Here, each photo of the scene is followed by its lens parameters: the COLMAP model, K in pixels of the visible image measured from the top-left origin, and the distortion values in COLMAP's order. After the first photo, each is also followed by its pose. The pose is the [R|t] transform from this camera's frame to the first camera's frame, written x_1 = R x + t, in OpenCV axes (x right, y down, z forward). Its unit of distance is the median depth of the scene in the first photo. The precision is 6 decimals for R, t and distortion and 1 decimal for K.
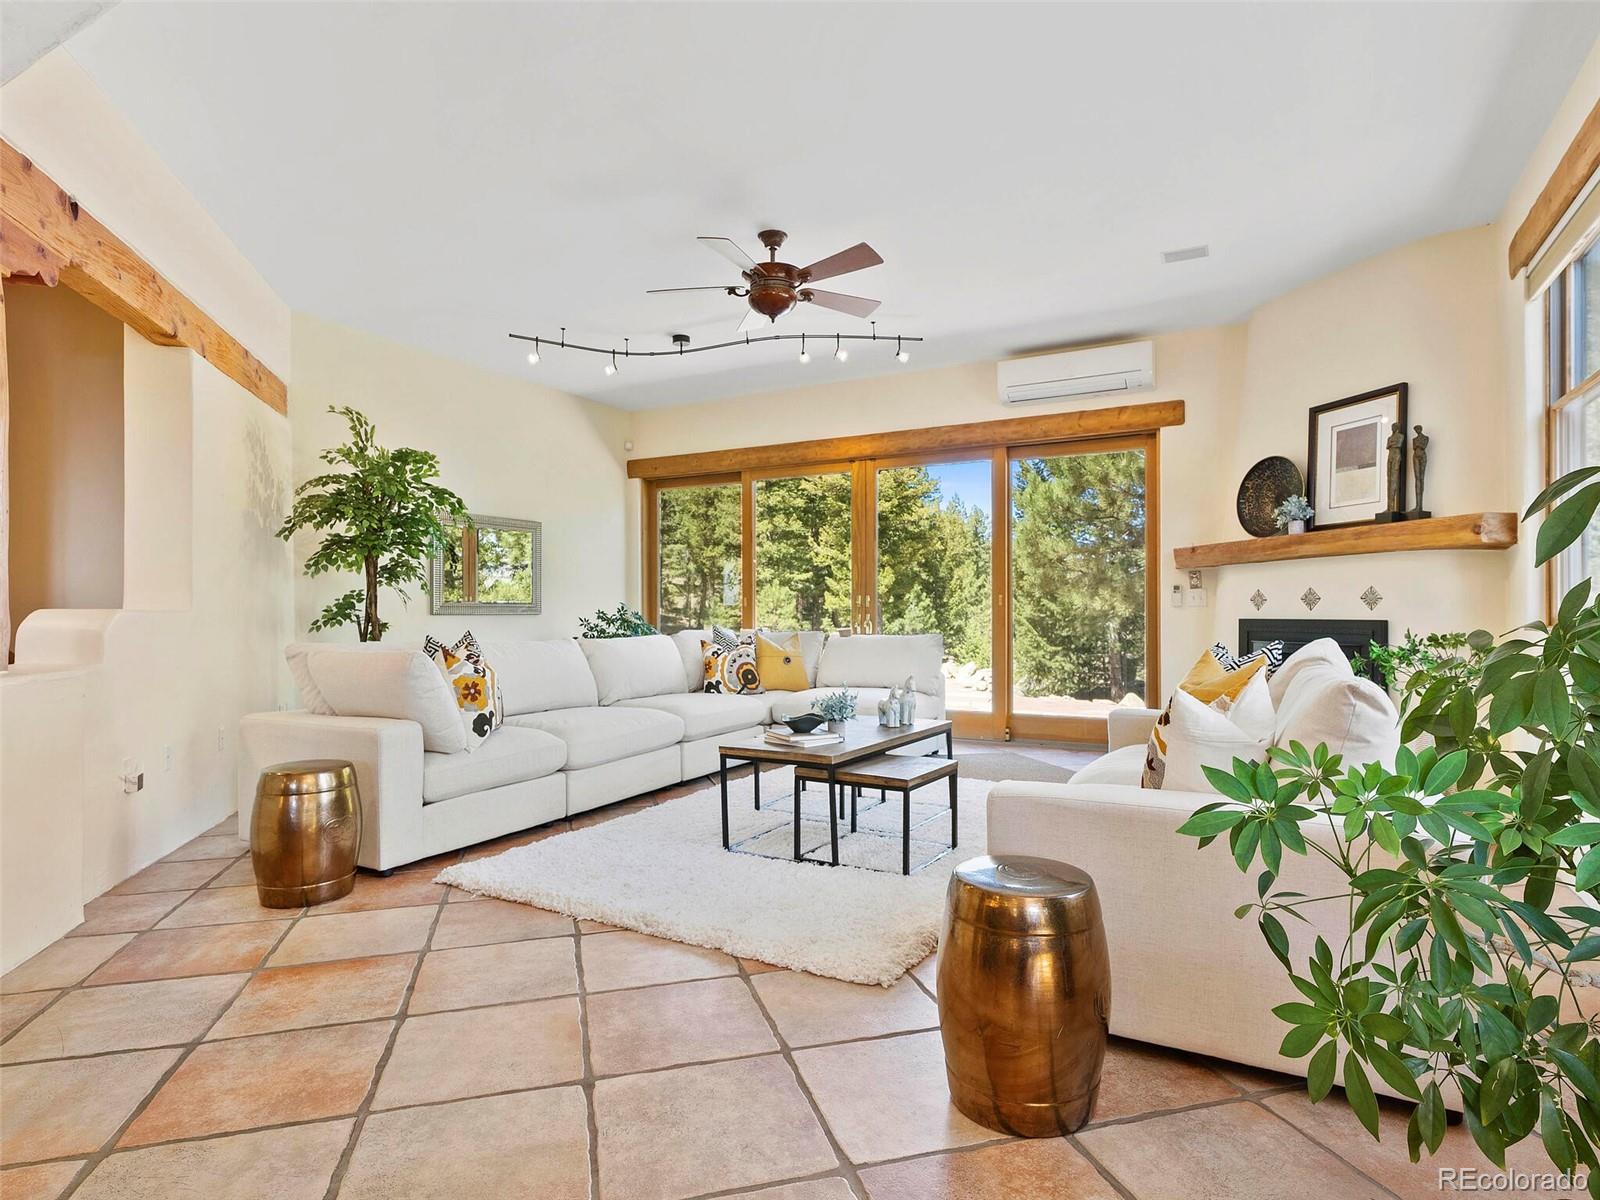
lens RADIAL K [[873.0, 0, 800.0], [0, 873.0, 600.0], [0, 0, 1]] dist [0.001533, 0.000347]
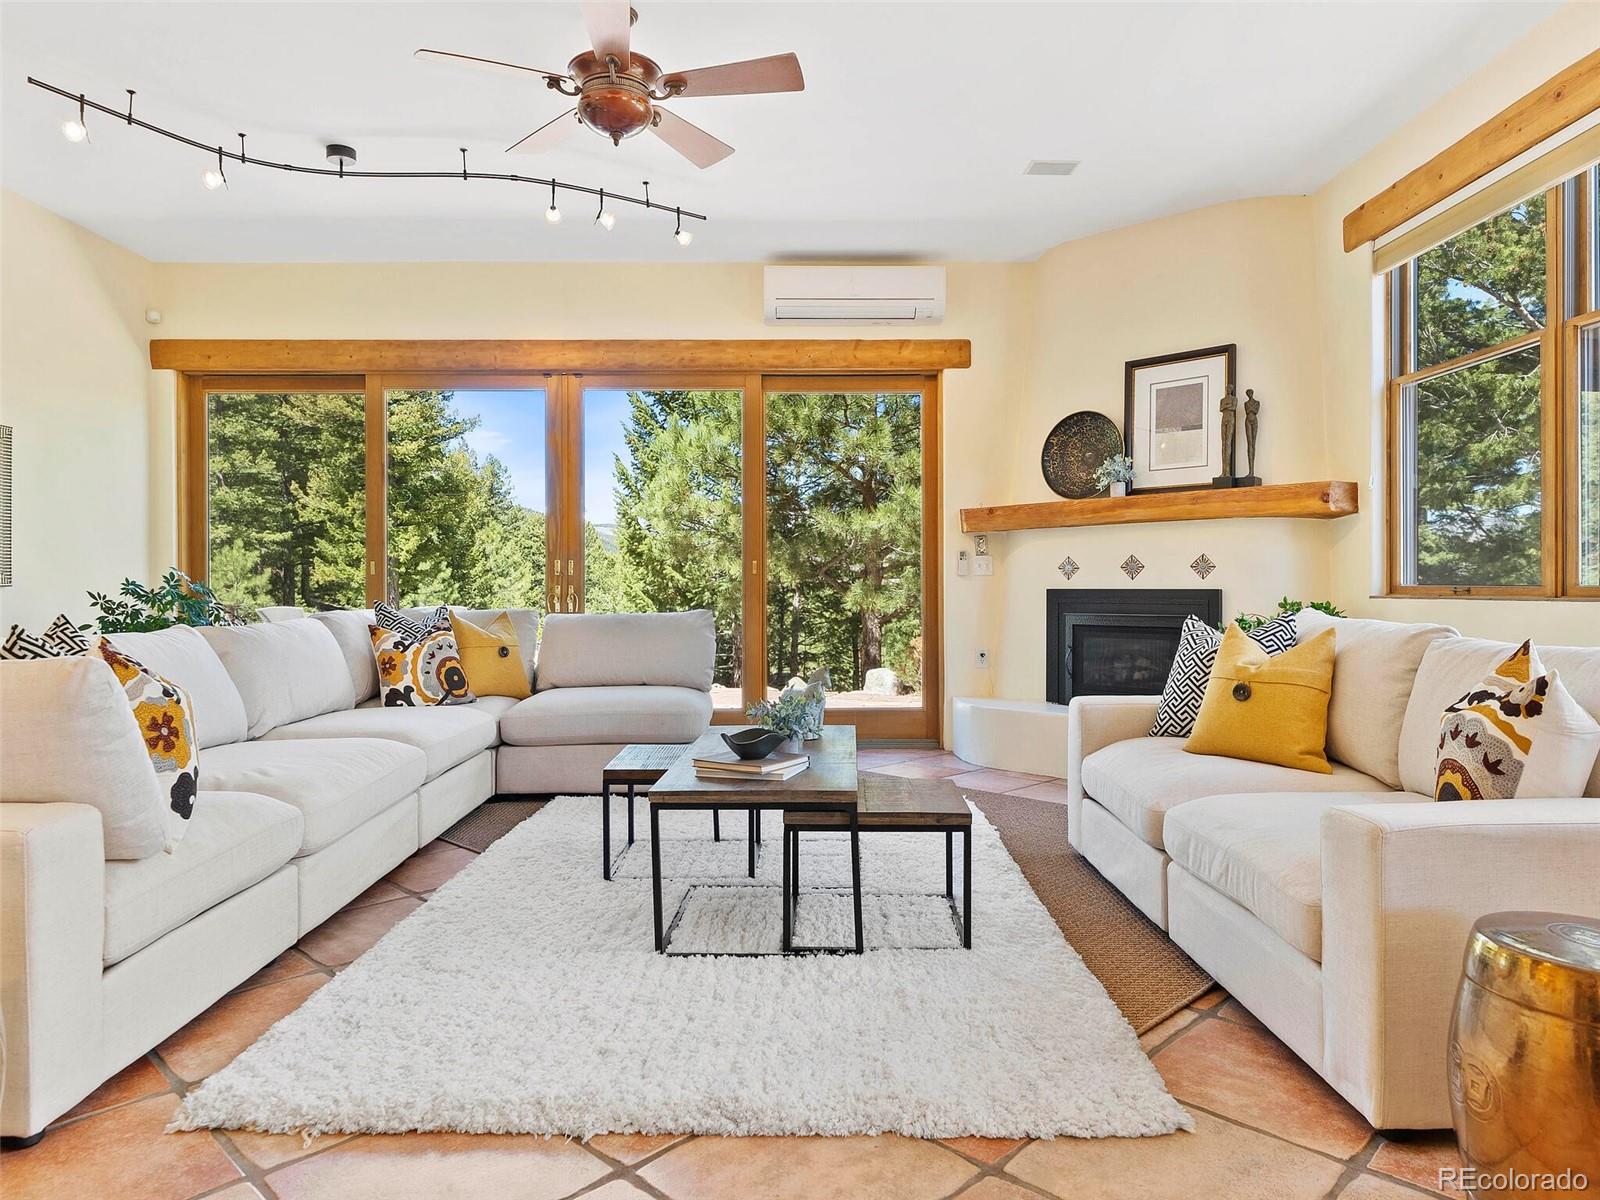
lens RADIAL K [[1034.5, 0, 801.3], [0, 1034.5, 576.8], [0, 0, 1]] dist [0.001546, -0.001761]
pose [[0.869520, 0.003036, 0.493889, -0.226693], [-0.005414, 0.999980, 0.003384, 0.006060], [-0.493869, -0.005616, 0.869518, 0.185464]]
